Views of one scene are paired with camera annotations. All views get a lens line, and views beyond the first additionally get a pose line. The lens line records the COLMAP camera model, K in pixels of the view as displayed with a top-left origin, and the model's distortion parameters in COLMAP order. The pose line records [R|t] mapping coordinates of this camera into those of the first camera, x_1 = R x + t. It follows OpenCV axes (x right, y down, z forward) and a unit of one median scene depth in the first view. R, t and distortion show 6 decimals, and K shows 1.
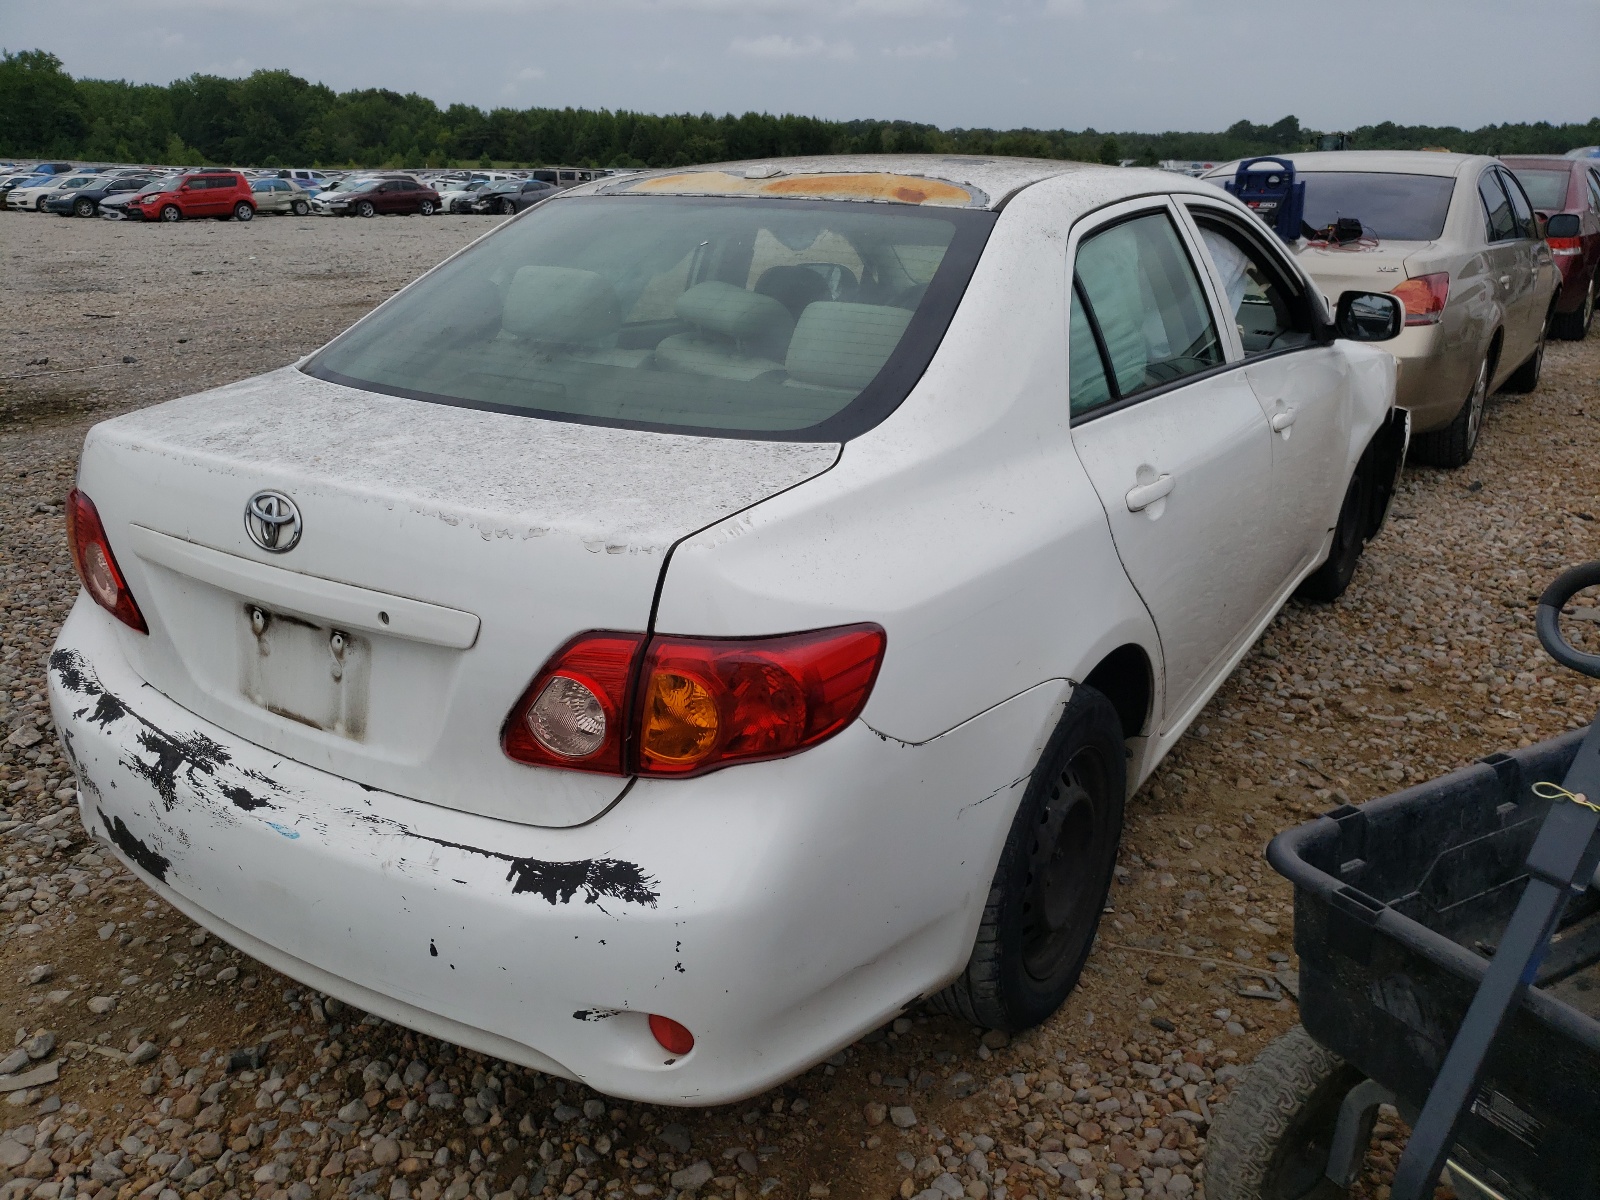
lens RADIAL K [[1217.7, 0, 793.9], [0, 1217.7, 624.2], [0, 0, 1]] dist [0.017488, -0.002752]
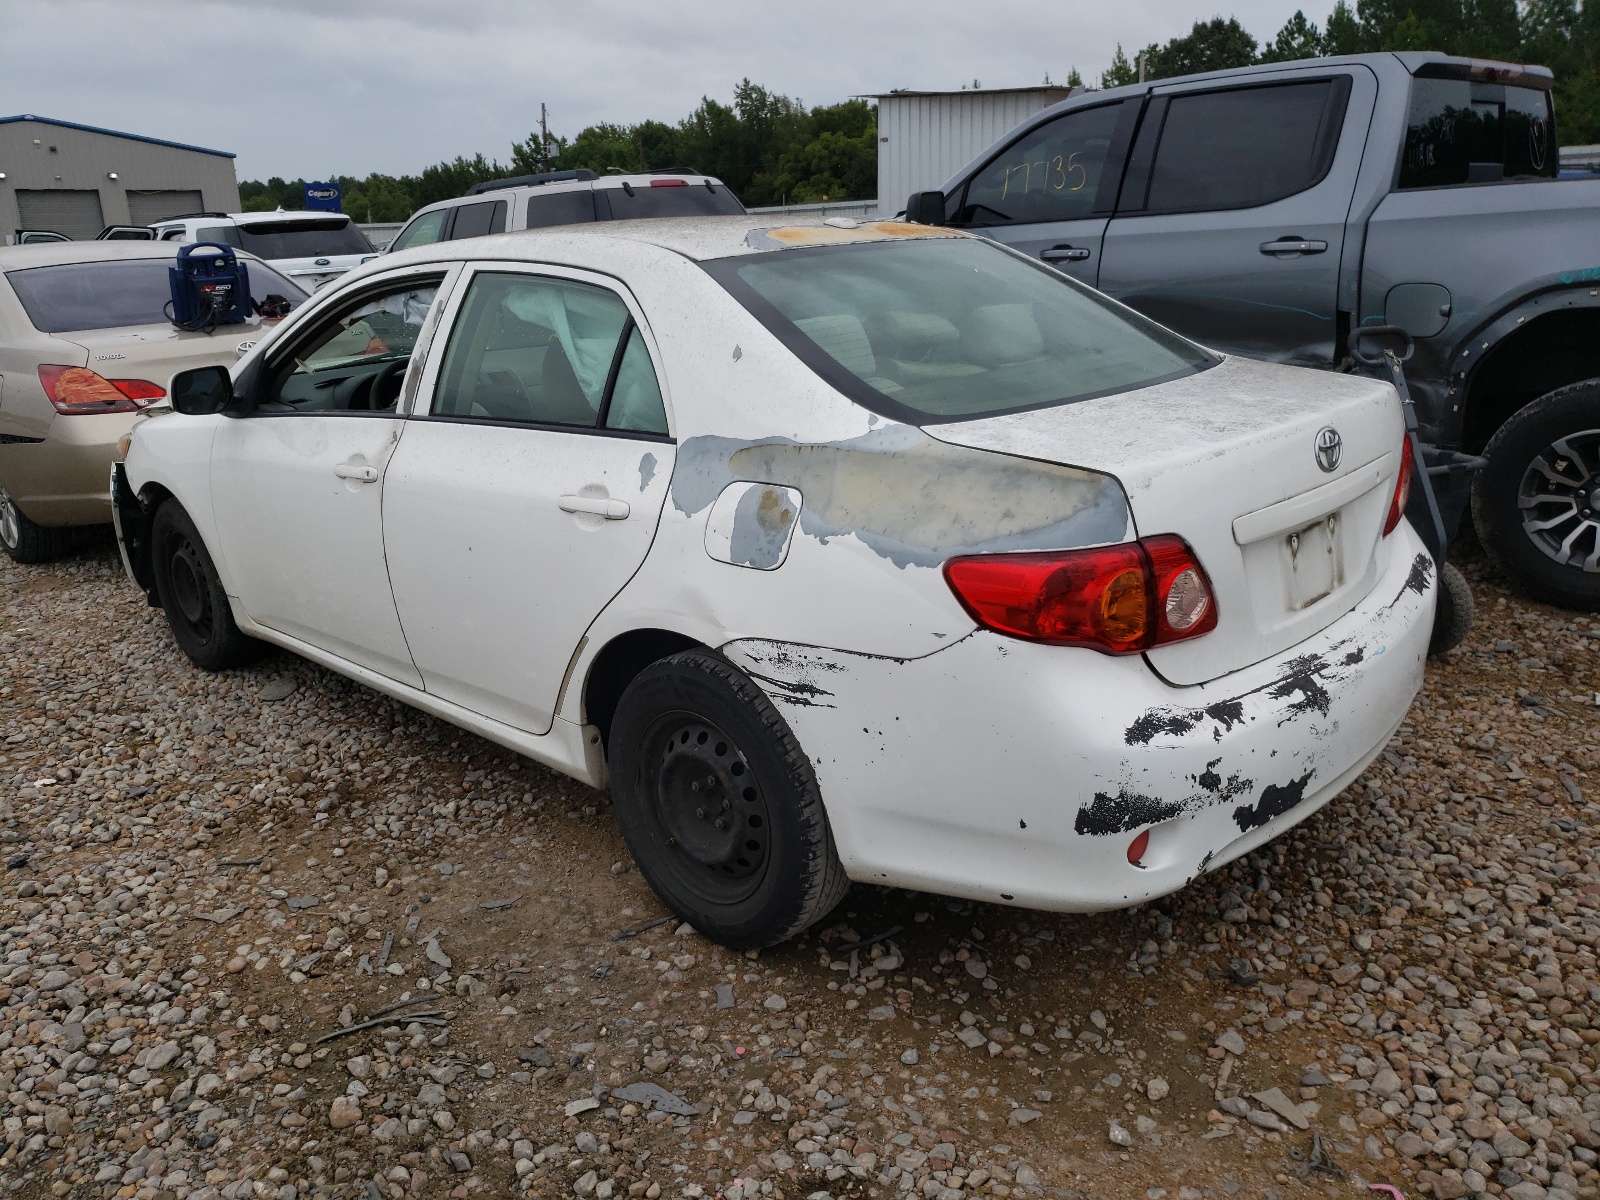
lens RADIAL K [[1217.7, 0, 793.9], [0, 1217.7, 624.2], [0, 0, 1]] dist [0.017488, -0.002752]
pose [[0.186474, -0.306038, 0.933578, -1.665584], [0.379923, 0.898782, 0.218745, -0.386638], [-0.906028, 0.313897, 0.283870, 1.069622]]
